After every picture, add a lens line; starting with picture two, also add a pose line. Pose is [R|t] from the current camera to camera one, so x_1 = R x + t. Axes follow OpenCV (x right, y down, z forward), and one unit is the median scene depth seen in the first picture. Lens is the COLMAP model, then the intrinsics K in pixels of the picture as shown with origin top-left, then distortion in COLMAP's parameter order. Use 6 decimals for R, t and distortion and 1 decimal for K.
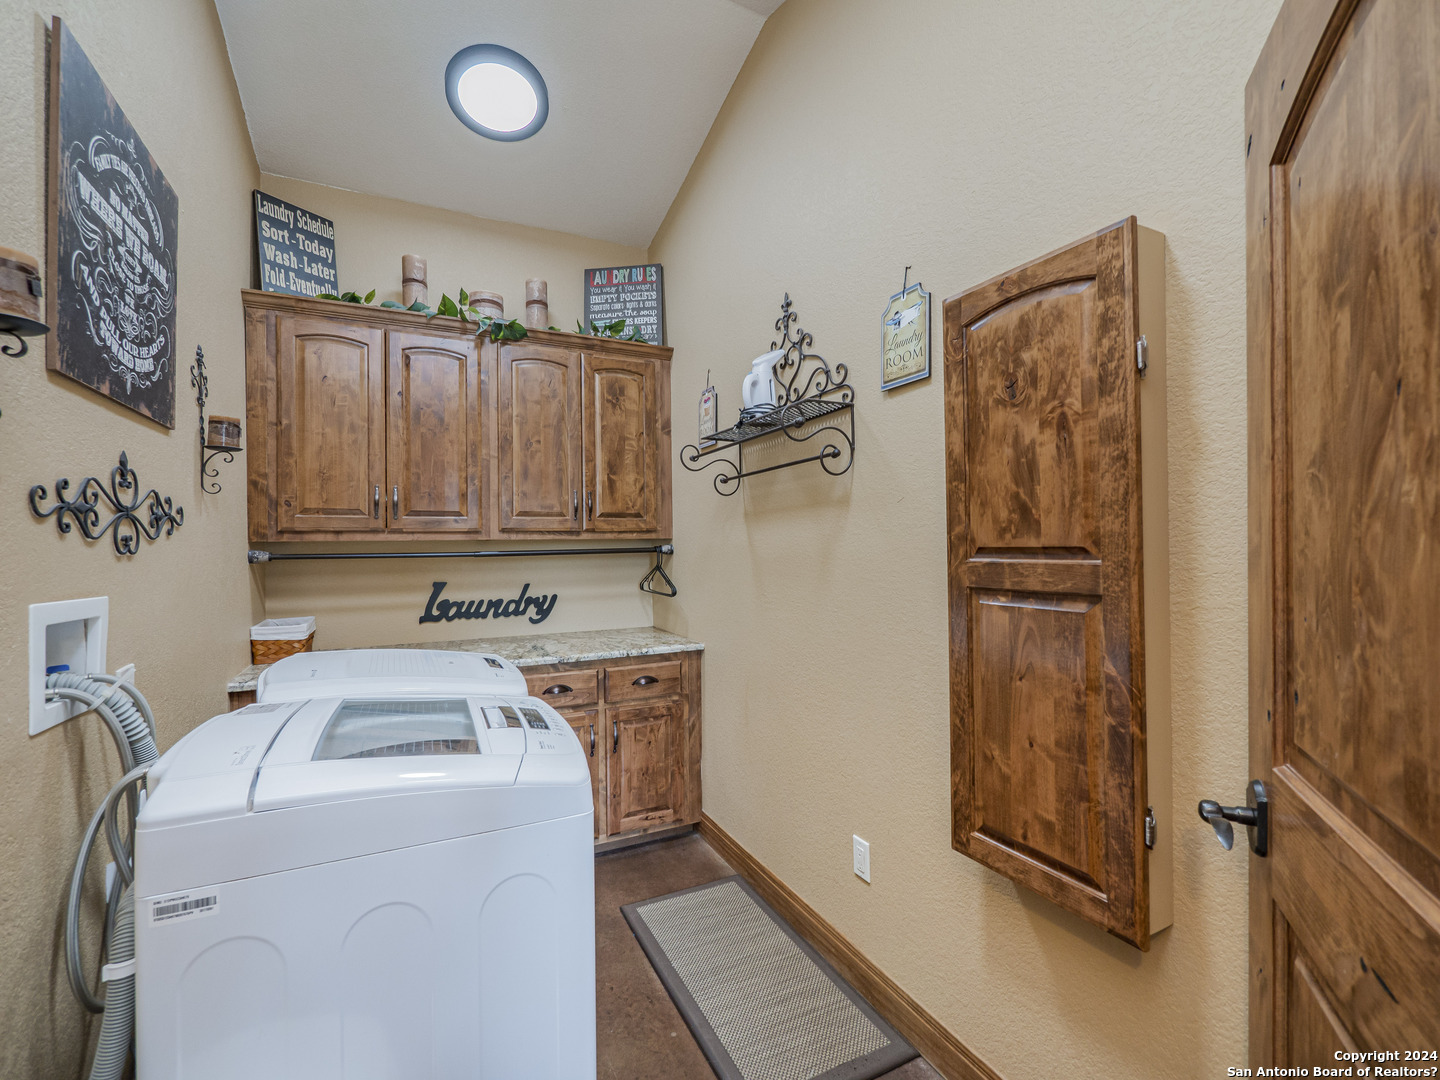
lens RADIAL K [[611.6, 0, 686.0], [0, 611.6, 544.7], [0, 0, 1]] dist [-0.003497, -0.000235]
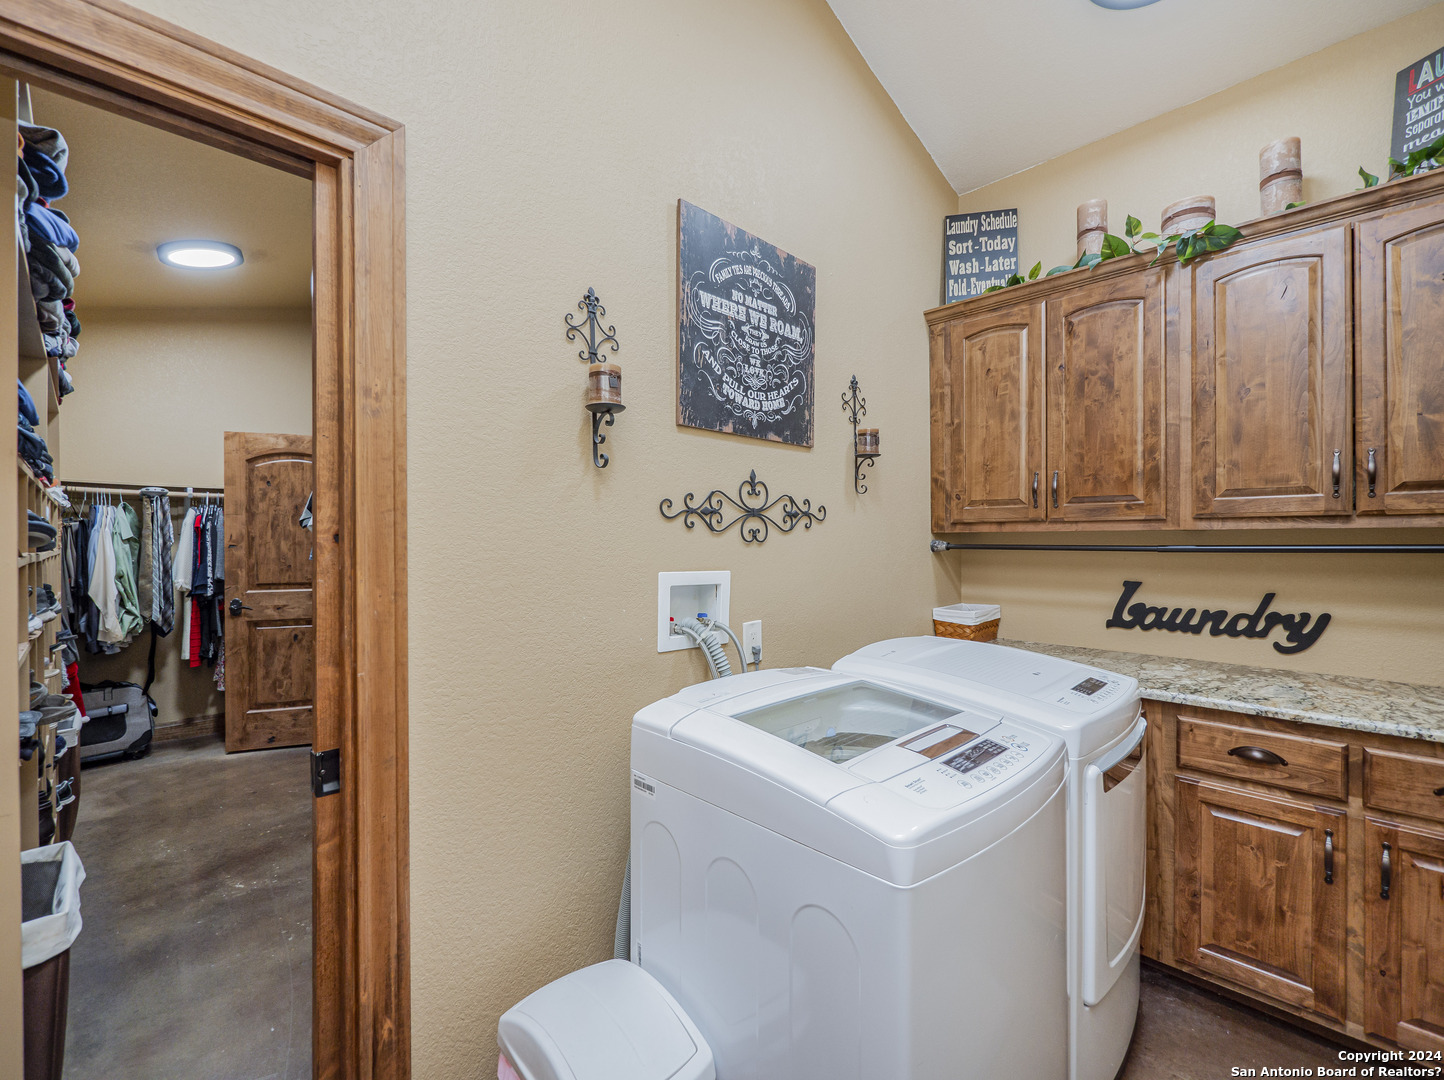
lens RADIAL K [[613.3, 0, 723.3], [0, 613.3, 541.5], [0, 0, 1]] dist [-0.003497, -0.000235]
pose [[0.355691, 0.012732, -0.934517, 0.198757], [-0.002394, 0.999916, 0.012712, -0.001977], [0.934601, -0.002285, 0.355691, 0.218229]]
